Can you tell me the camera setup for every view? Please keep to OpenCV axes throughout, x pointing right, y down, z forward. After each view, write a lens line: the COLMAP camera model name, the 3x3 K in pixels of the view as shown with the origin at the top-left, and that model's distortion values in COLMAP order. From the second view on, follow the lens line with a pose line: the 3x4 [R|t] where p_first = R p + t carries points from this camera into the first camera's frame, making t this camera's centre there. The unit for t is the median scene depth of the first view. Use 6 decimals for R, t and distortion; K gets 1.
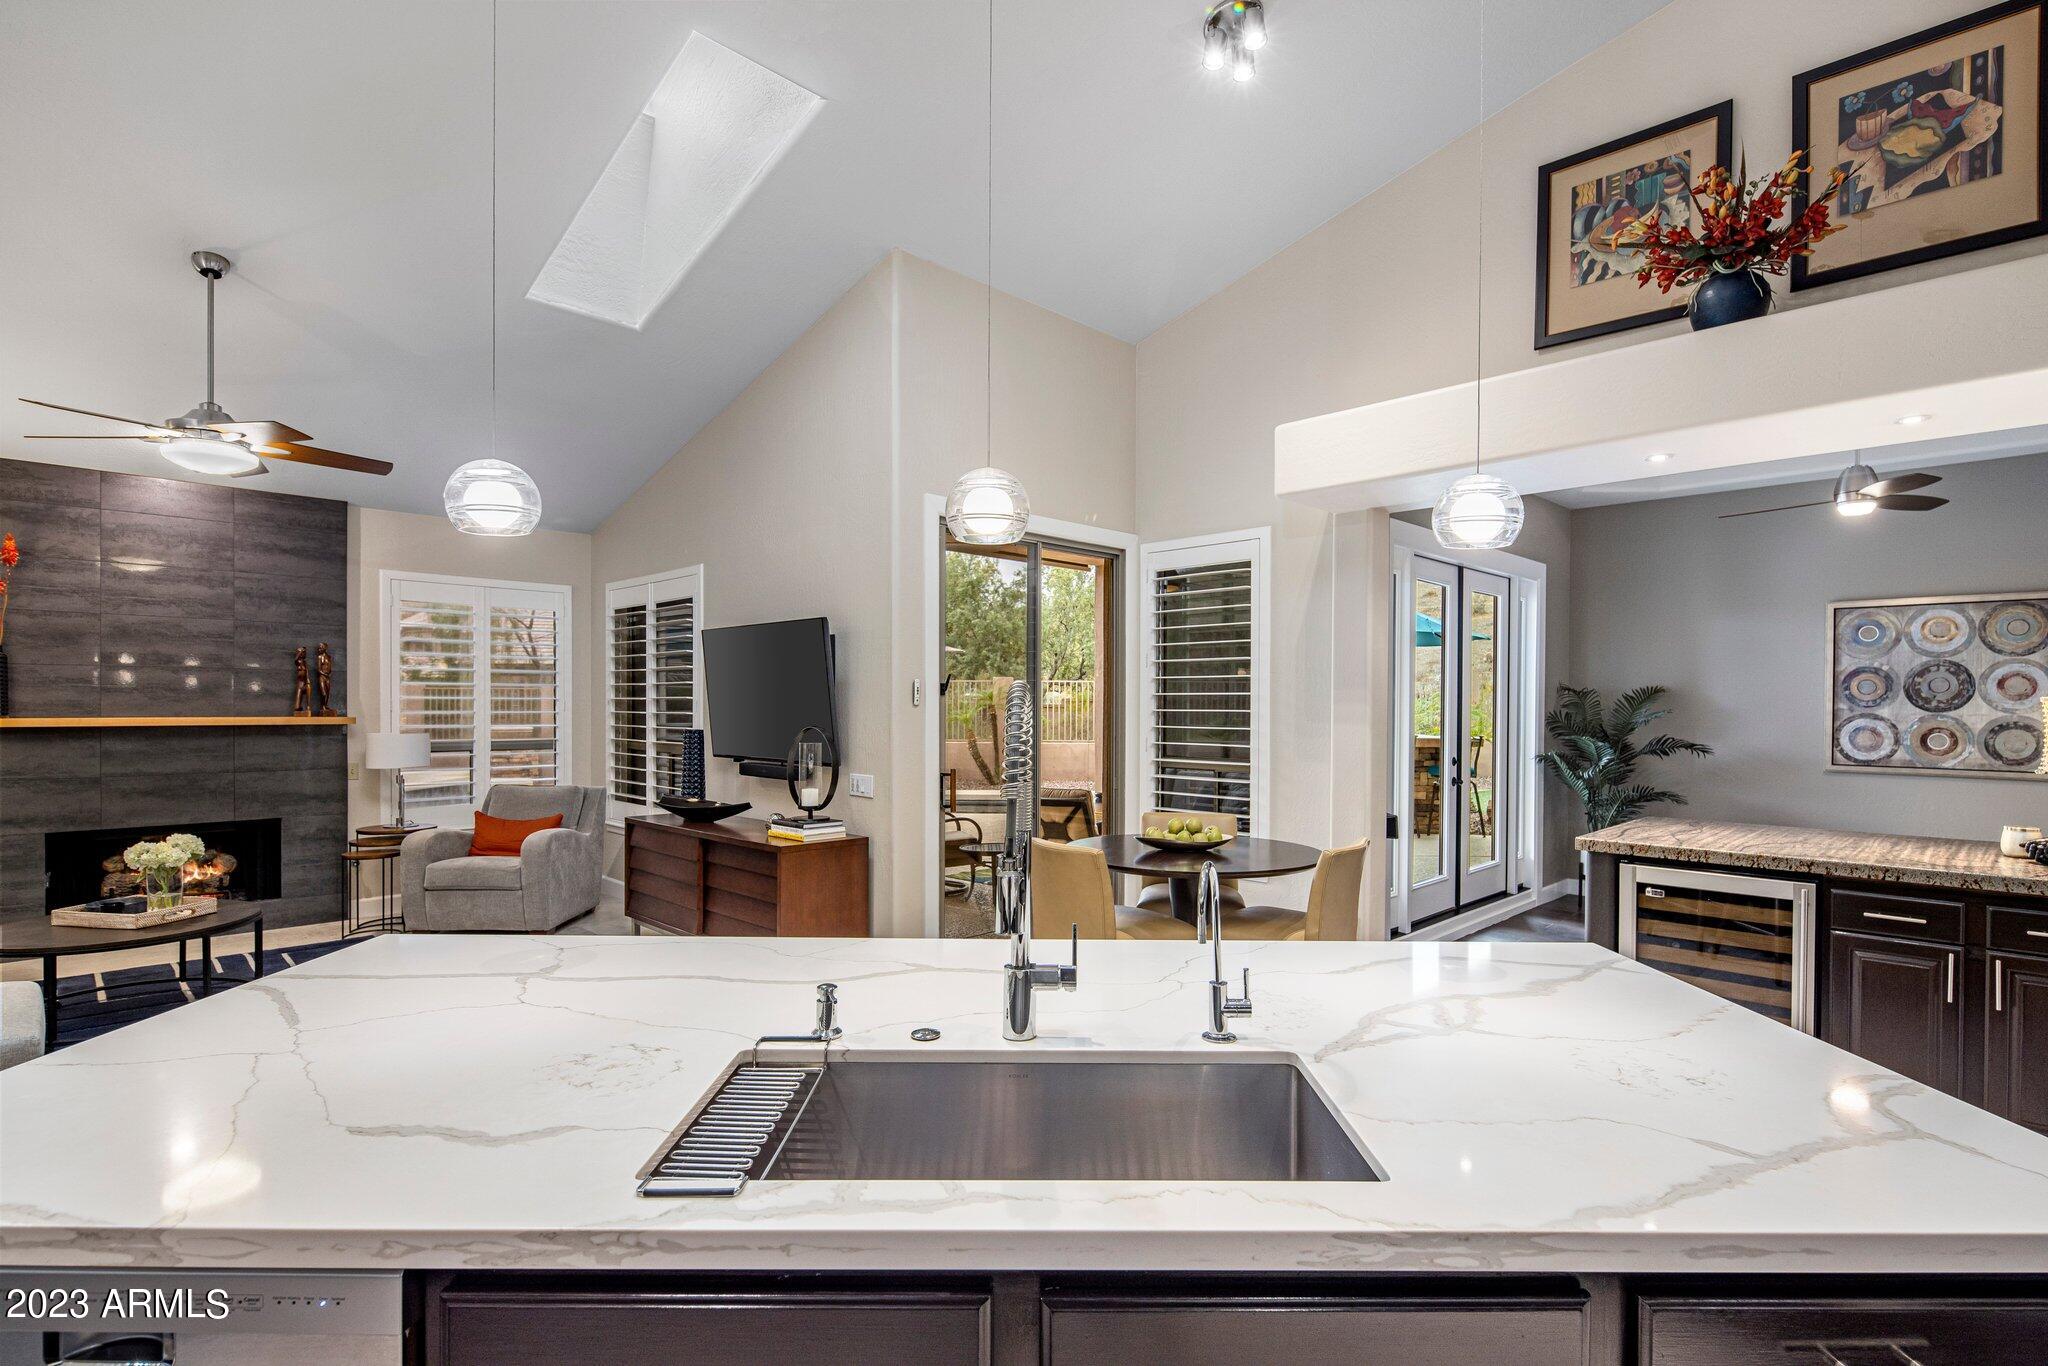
lens RADIAL K [[984.6, 0, 1027.2], [0, 984.6, 717.7], [0, 0, 1]] dist [0.000360, -0.002803]
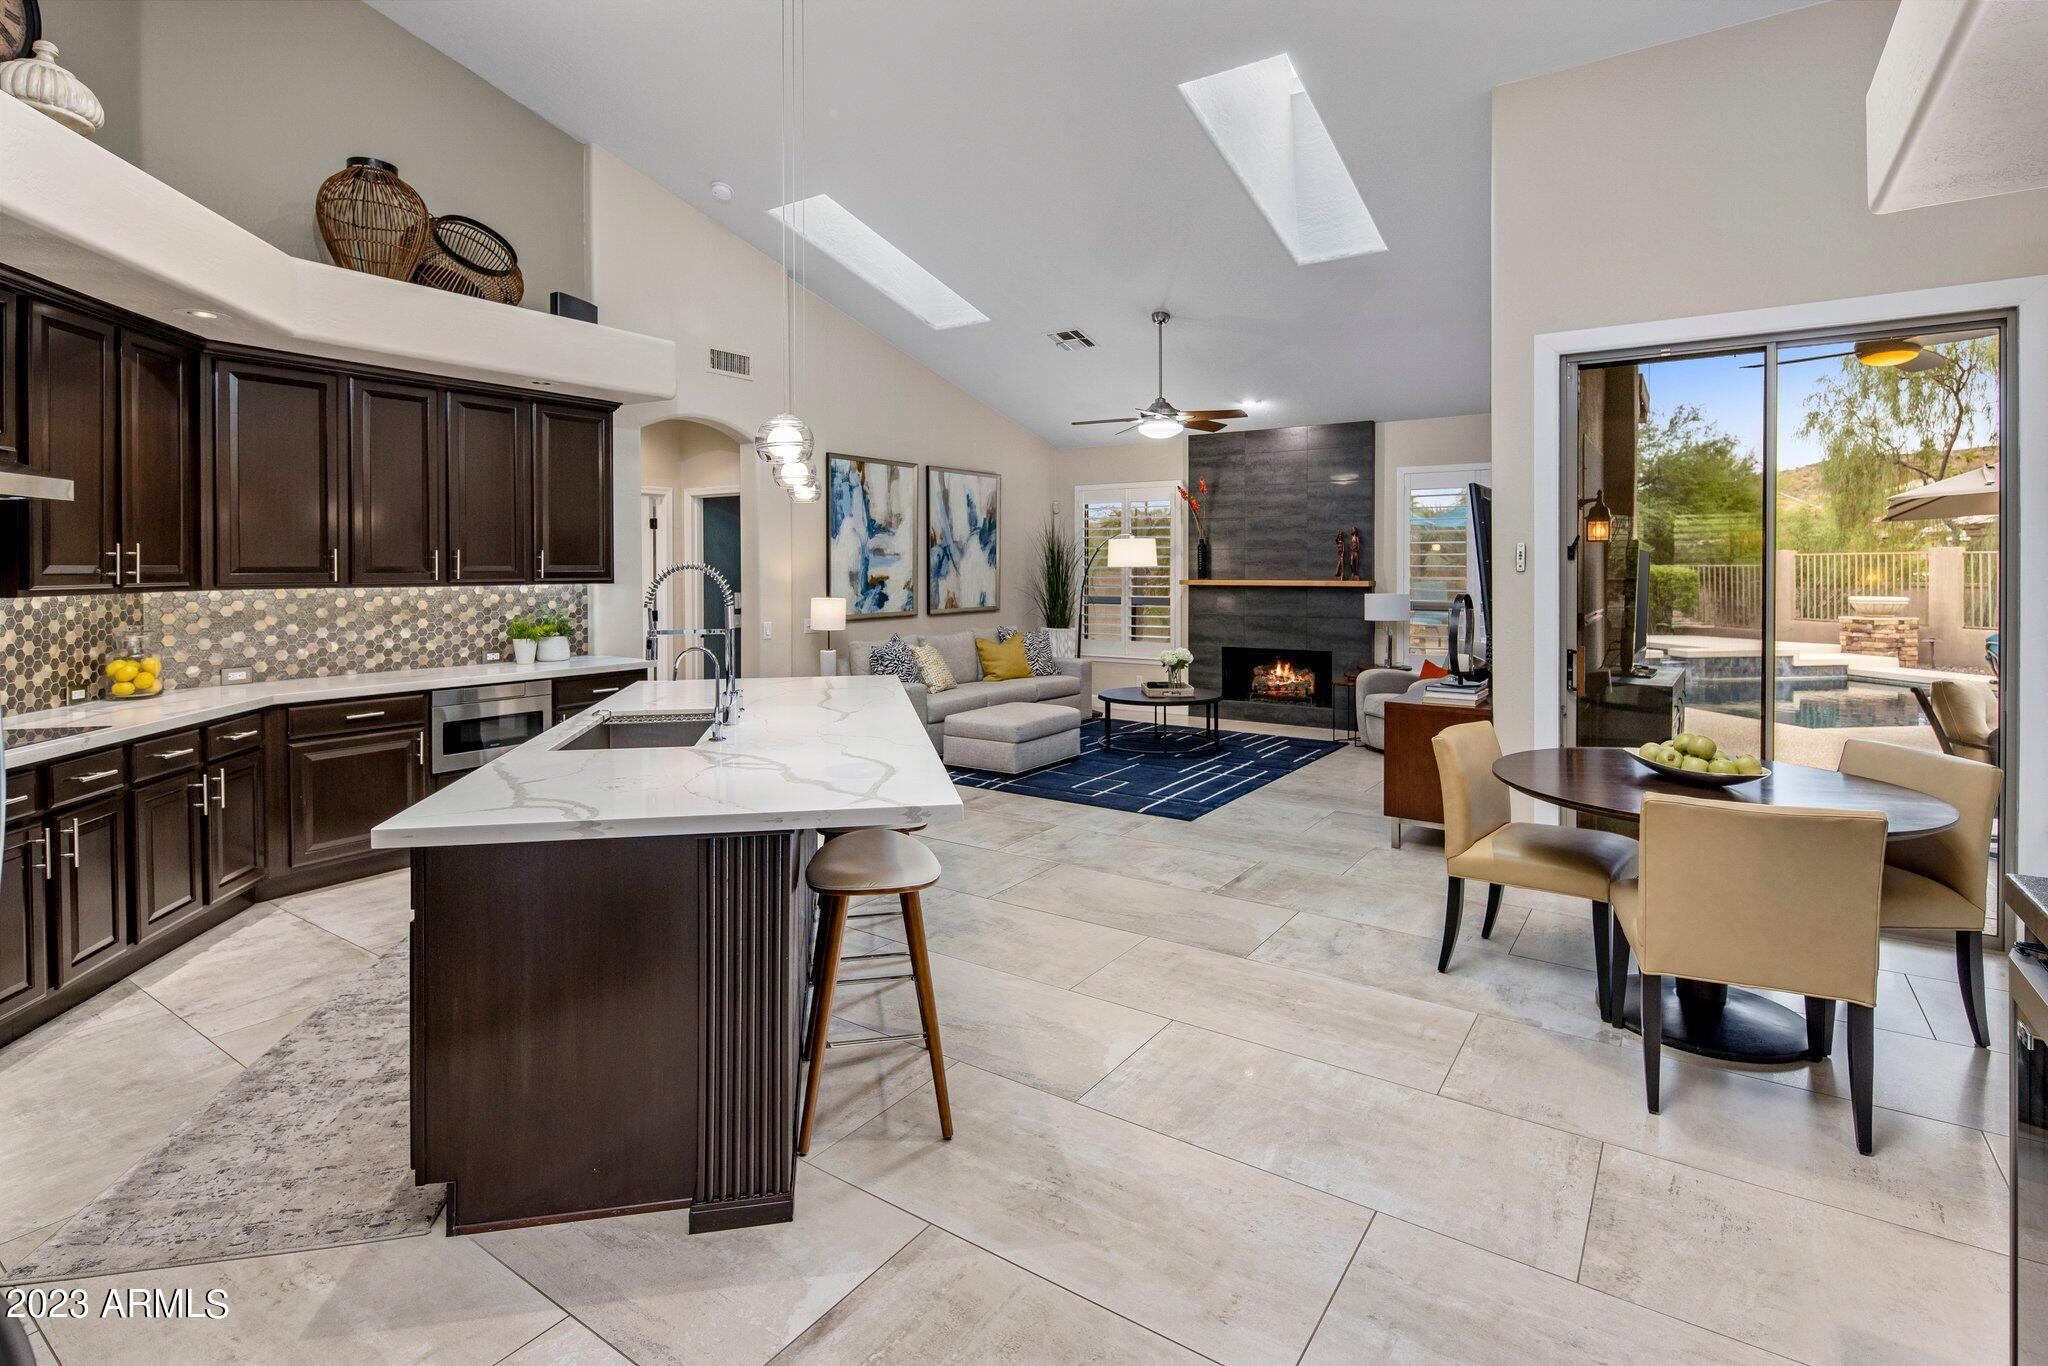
lens RADIAL K [[984.6, 0, 1028.9], [0, 984.6, 571.5], [0, 0, 1]] dist [0.000360, -0.002803]
pose [[0.176627, -0.002415, -0.984275, 0.633603], [-0.012596, 0.999910, -0.004714, -0.002222], [0.984197, 0.013231, 0.176580, 0.357994]]
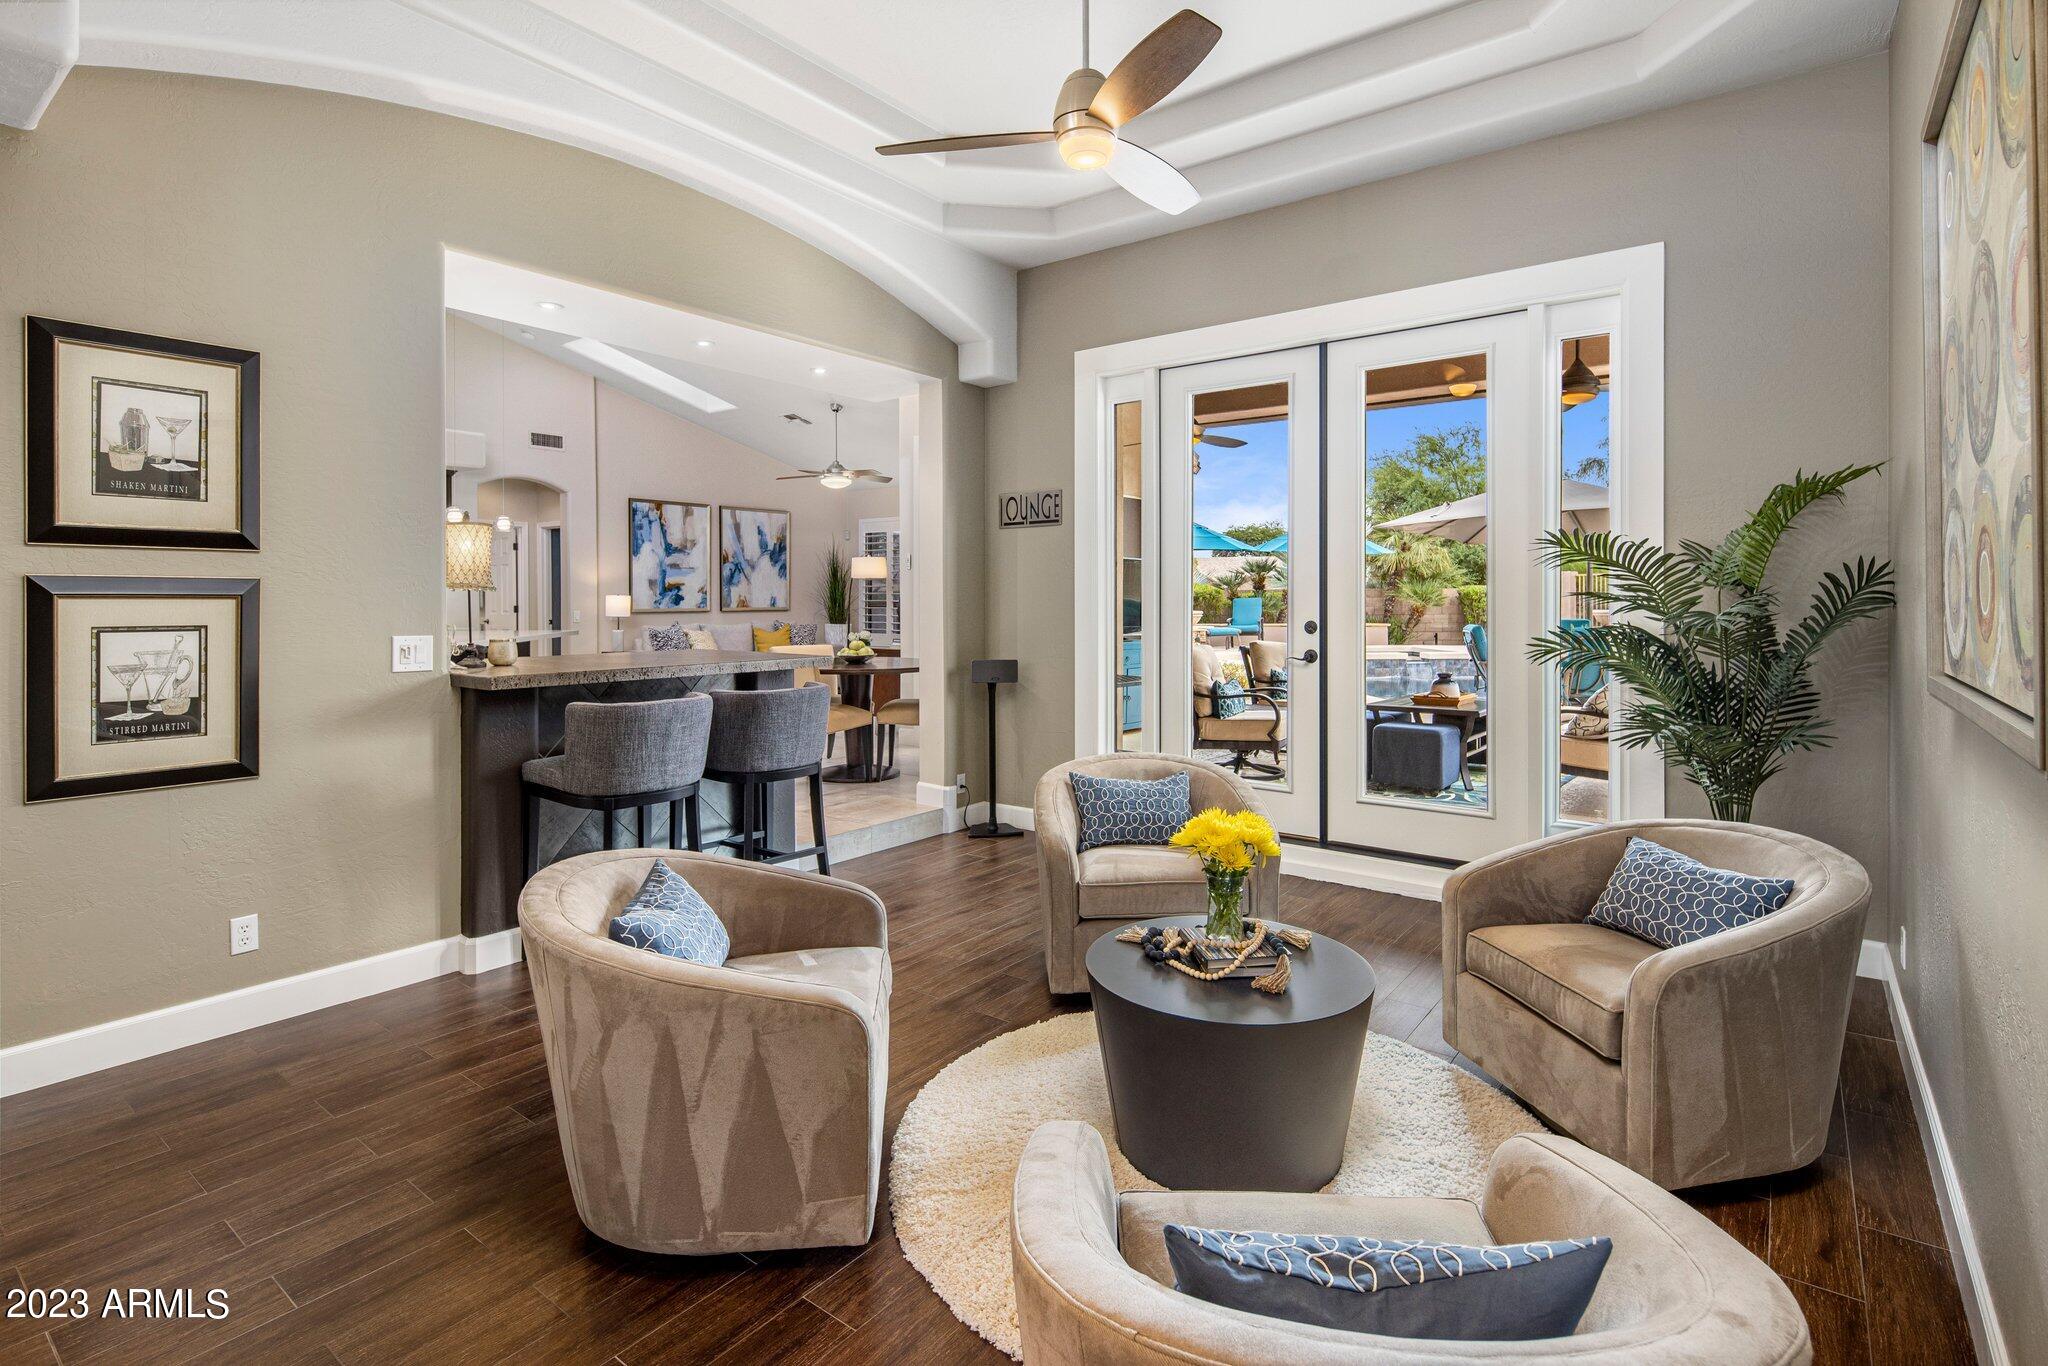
lens RADIAL K [[984.6, 0, 1032.2], [0, 984.6, 603.1], [0, 0, 1]] dist [0.000360, -0.002803]
pose [[0.114045, 0.000177, -0.993476, 1.360393], [-0.015600, 0.999877, -0.001613, 0.036216], [0.993353, 0.015682, 0.114034, 0.933694]]
